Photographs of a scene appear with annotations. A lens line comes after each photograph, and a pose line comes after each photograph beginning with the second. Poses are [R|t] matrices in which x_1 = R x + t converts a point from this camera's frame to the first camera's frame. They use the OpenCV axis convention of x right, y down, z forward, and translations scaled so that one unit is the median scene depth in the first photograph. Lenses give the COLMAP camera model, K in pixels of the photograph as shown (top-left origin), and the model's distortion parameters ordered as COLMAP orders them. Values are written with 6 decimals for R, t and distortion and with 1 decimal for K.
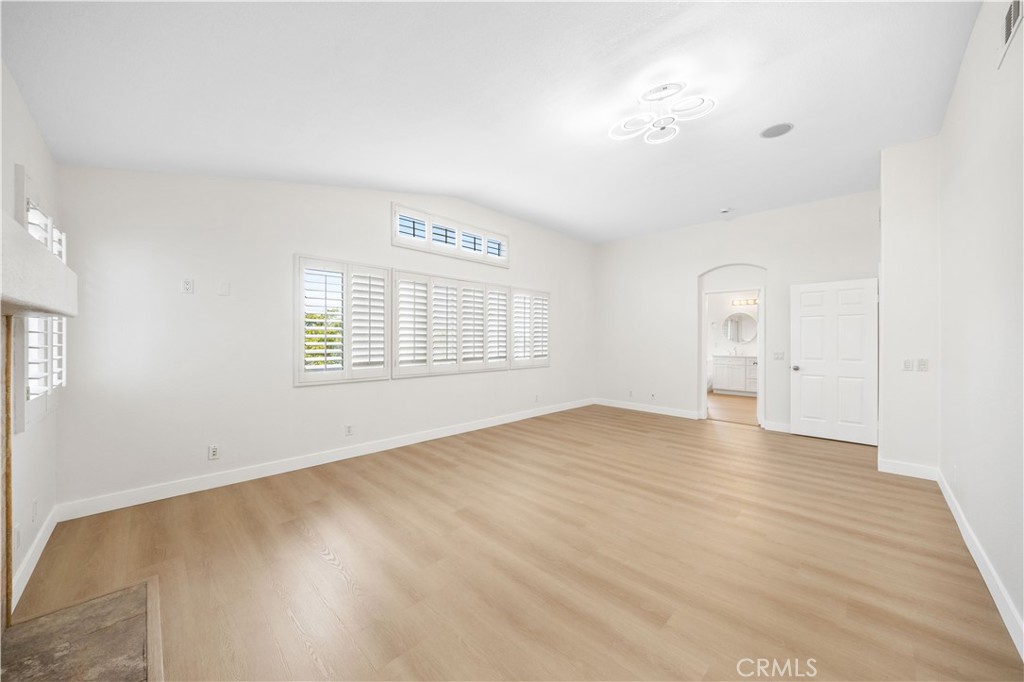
lens RADIAL K [[362.6, 0, 509.4], [0, 362.6, 337.3], [0, 0, 1]] dist [-0.001676, -0.000206]
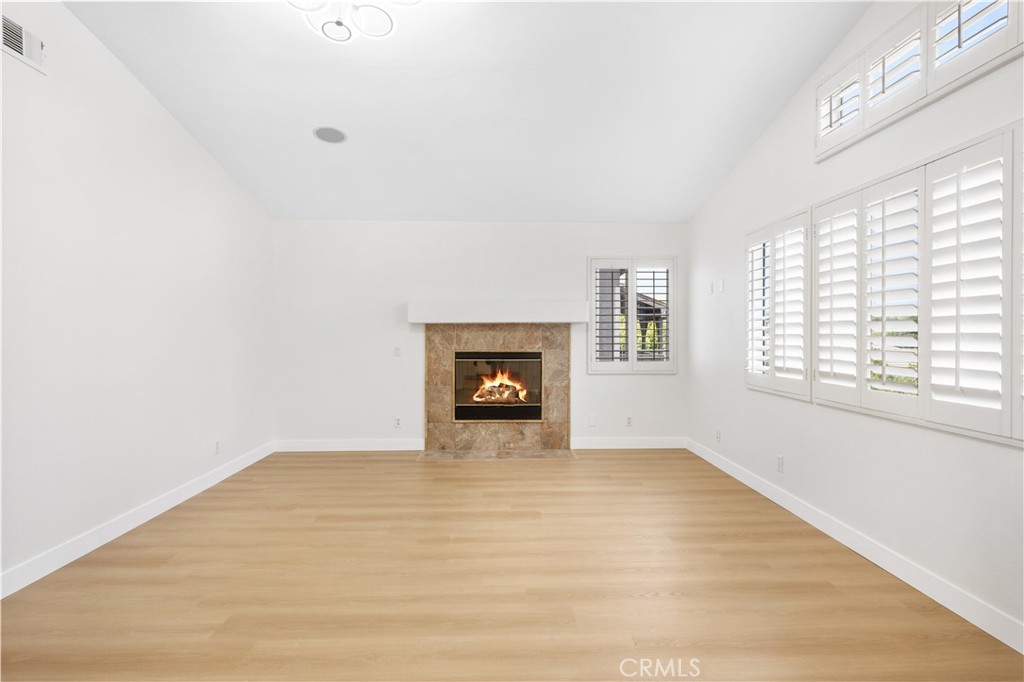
lens RADIAL K [[553.0, 0, 512.0], [0, 553.0, 341.0], [0, 0, 1]] dist [0.007758, -0.000882]
pose [[-0.678953, 0.010027, -0.734113, 0.810465], [0.003413, 0.999939, 0.010502, 0.015876], [0.734174, 0.004625, -0.678946, 1.632601]]
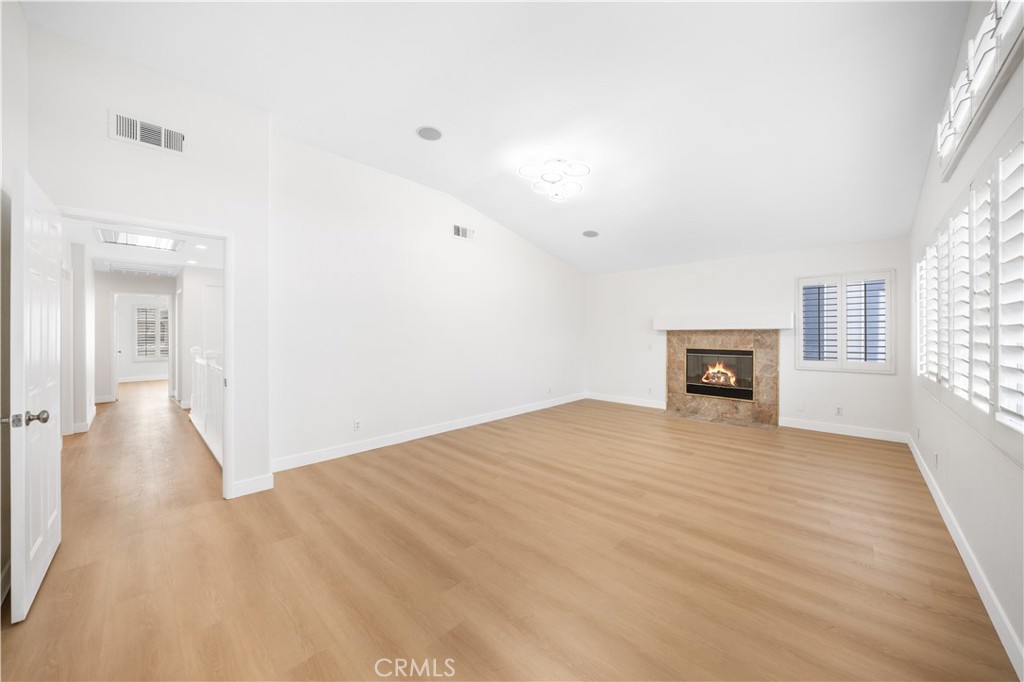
lens RADIAL K [[362.6, 0, 509.4], [0, 362.6, 337.3], [0, 0, 1]] dist [-0.001676, -0.000206]
pose [[-0.999777, -0.002187, -0.021000, 0.537870], [-0.002266, 0.999990, 0.003747, 0.007904], [0.020991, 0.003793, -0.999772, 2.074654]]
